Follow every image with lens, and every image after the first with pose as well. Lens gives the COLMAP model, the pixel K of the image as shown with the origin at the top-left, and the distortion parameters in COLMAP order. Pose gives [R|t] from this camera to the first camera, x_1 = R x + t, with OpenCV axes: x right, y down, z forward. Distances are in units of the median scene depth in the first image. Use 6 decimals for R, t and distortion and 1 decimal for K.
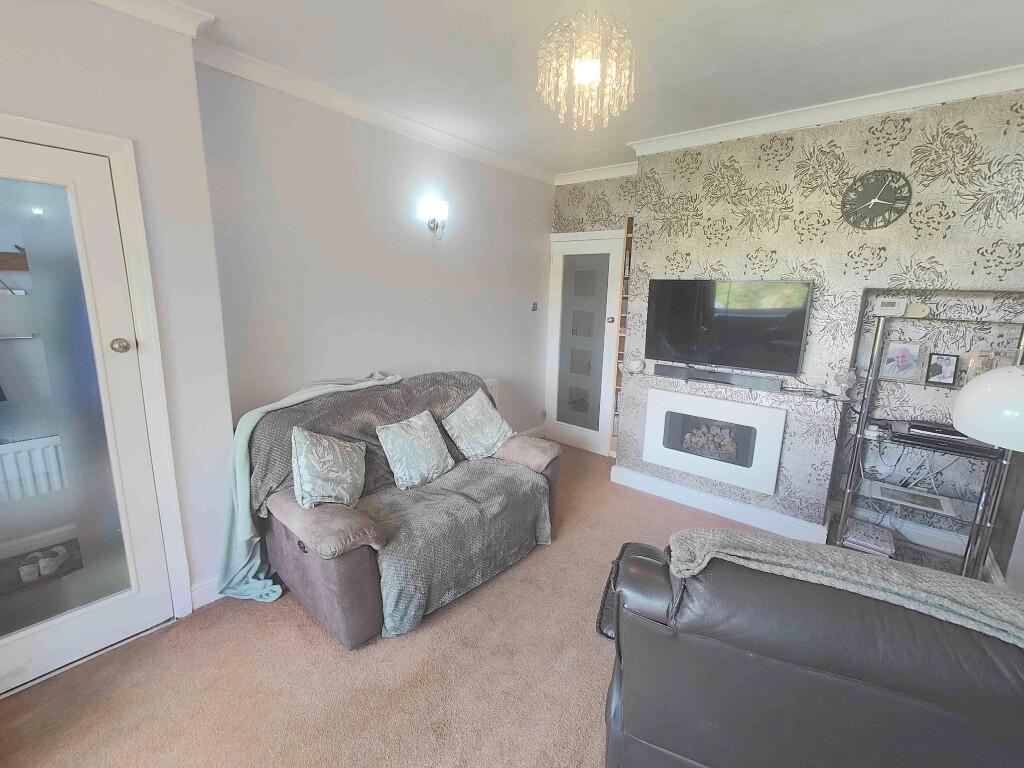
lens RADIAL K [[450.6, 0, 516.1], [0, 450.6, 385.5], [0, 0, 1]] dist [0.008983, 0.000680]
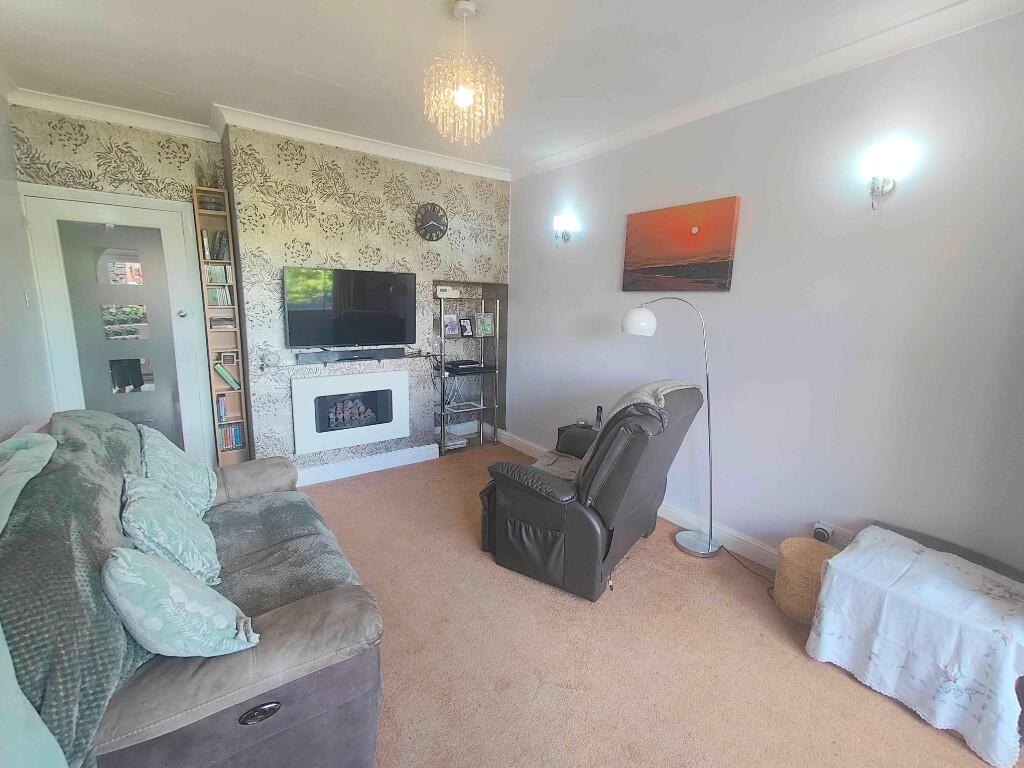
lens RADIAL K [[450.6, 0, 511.2], [0, 450.6, 379.5], [0, 0, 1]] dist [0.008983, 0.000680]
pose [[0.279477, -0.200337, 0.939020, -0.620446], [0.179972, 0.971586, 0.153721, -0.074510], [-0.943135, 0.126035, 0.307591, 0.327308]]
